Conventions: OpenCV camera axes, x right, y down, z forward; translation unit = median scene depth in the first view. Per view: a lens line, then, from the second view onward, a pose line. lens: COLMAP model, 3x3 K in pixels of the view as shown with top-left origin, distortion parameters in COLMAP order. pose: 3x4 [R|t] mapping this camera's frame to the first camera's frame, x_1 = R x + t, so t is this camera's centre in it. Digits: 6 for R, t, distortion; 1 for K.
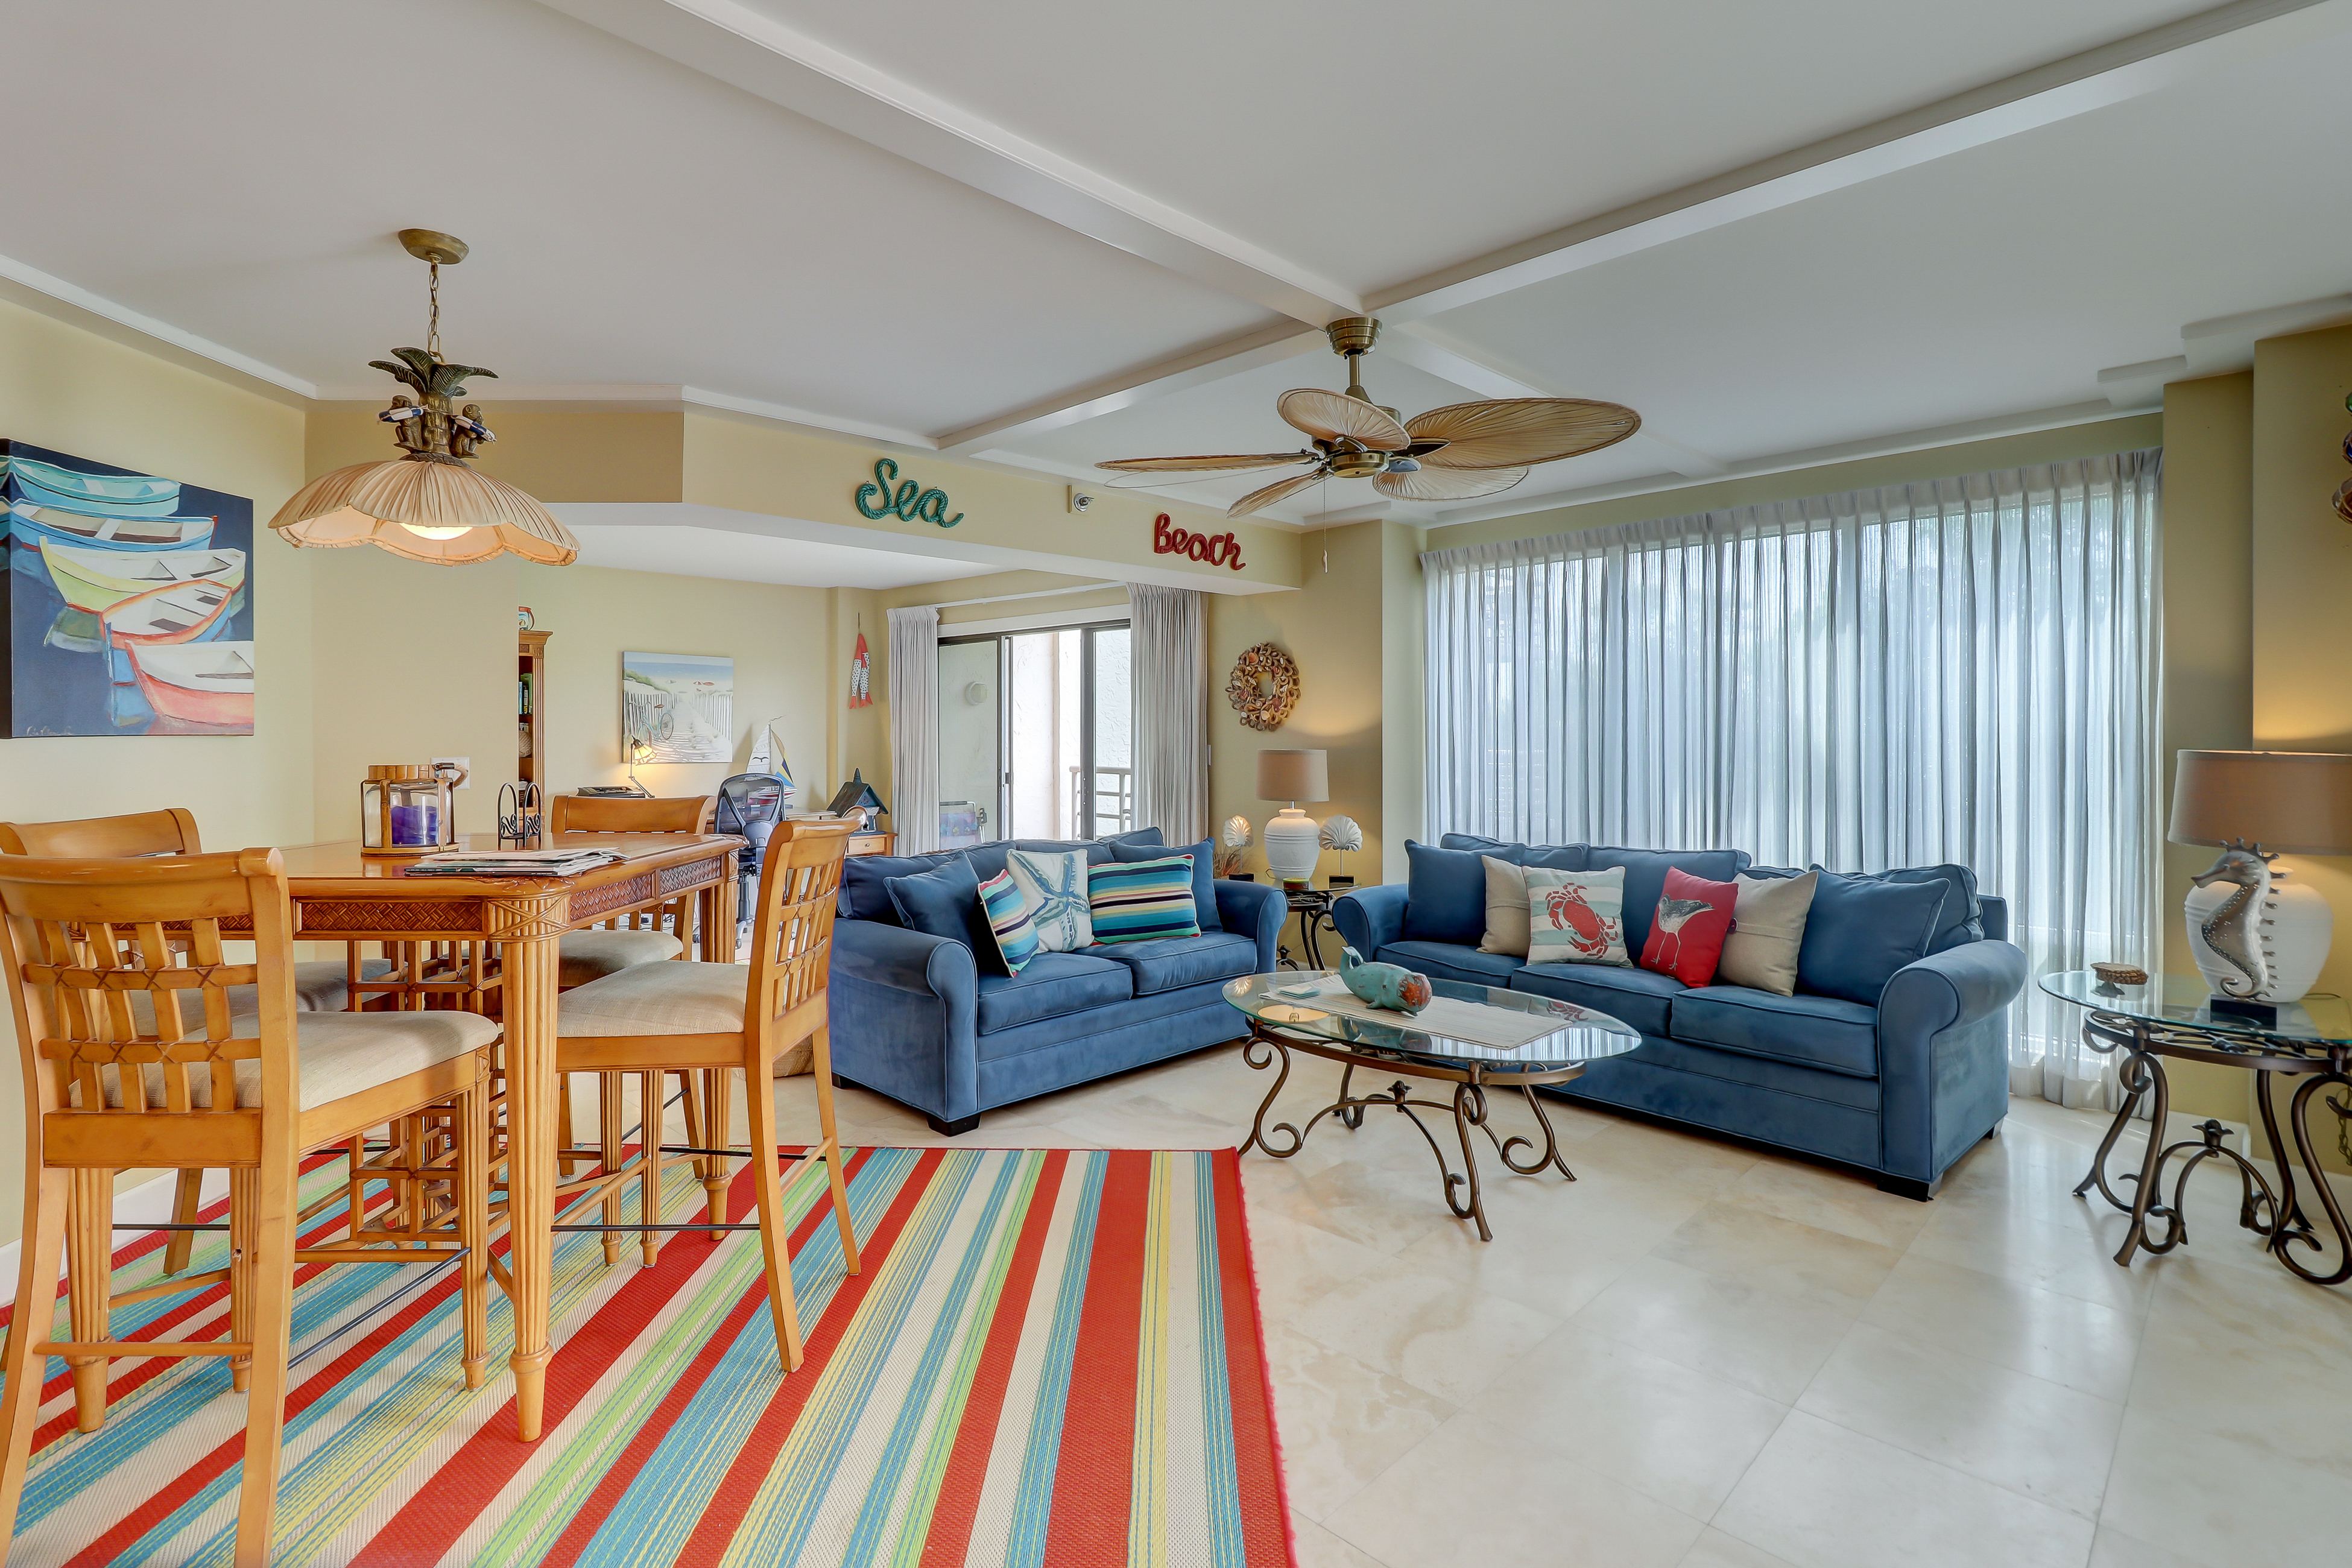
lens RADIAL K [[1111.2, 0, 1161.2], [0, 1111.2, 737.9], [0, 0, 1]] dist [-0.000329, -0.000045]
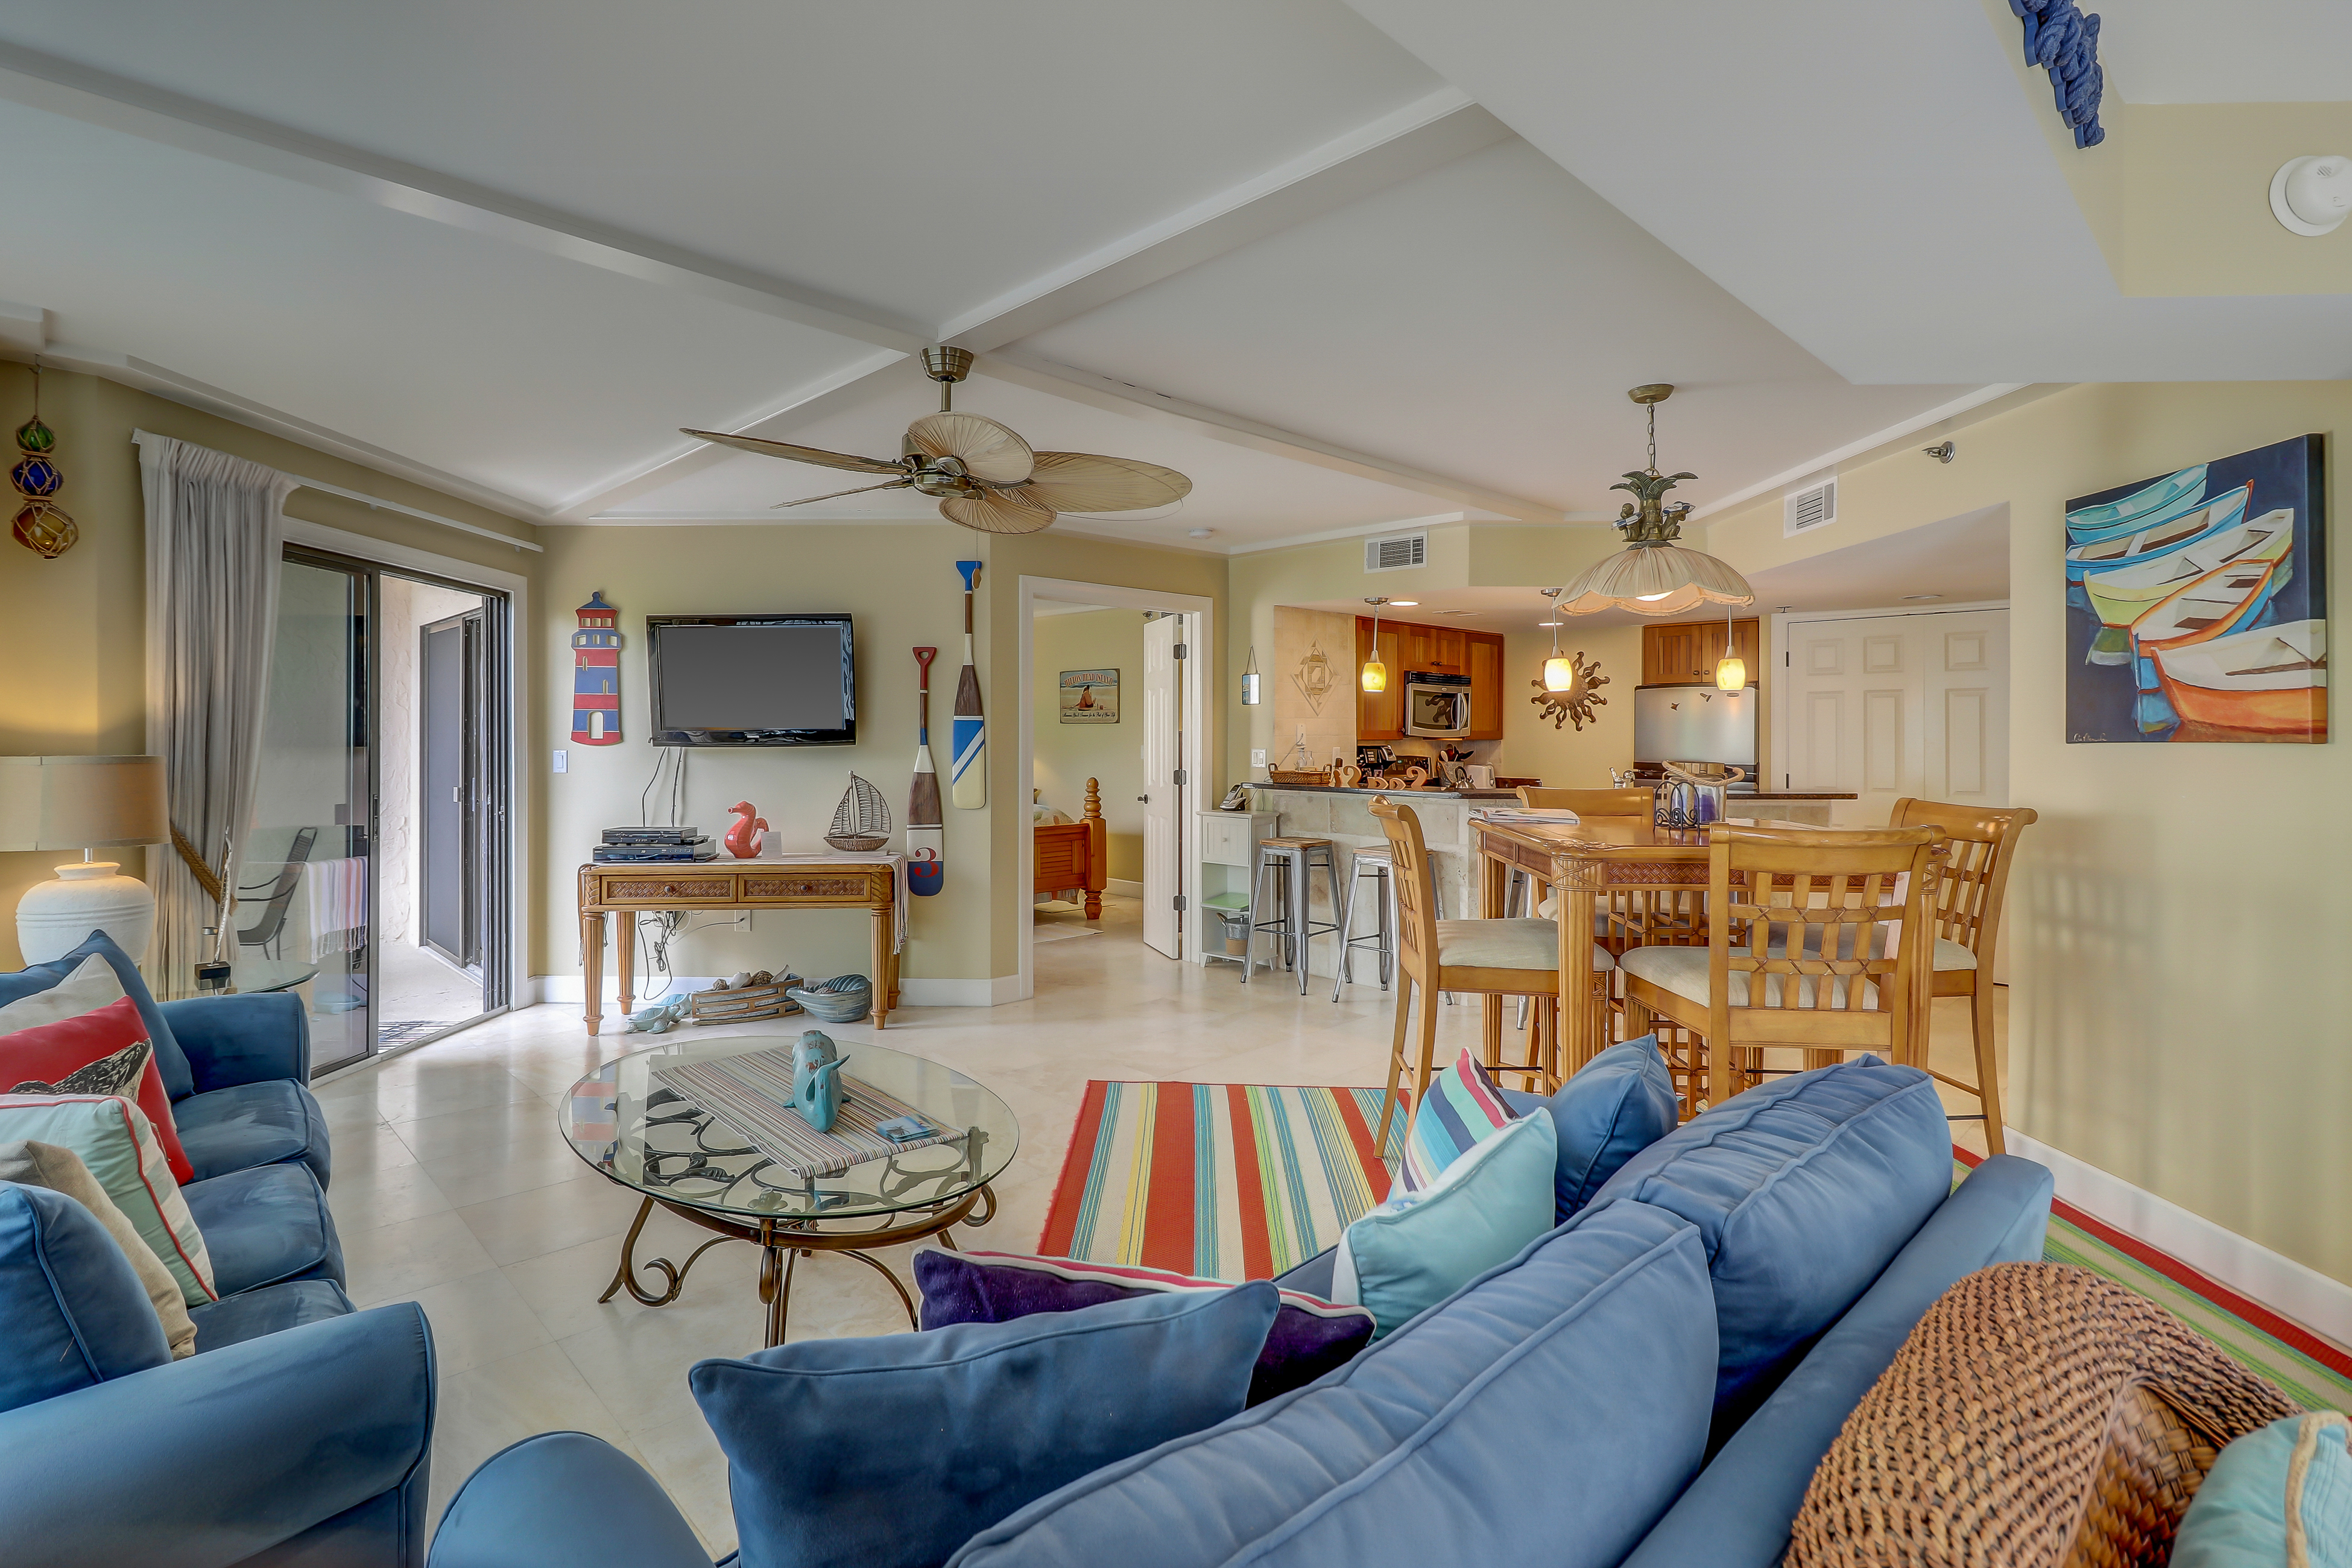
lens RADIAL K [[1154.9, 0, 1168.1], [0, 1154.9, 726.9], [0, 0, 1]] dist [-0.000860, -0.000465]
pose [[-0.999975, 0.001585, -0.006865, -0.018713], [0.001614, 0.999989, -0.004298, -0.007838], [0.006858, -0.004309, -0.999967, 1.267499]]
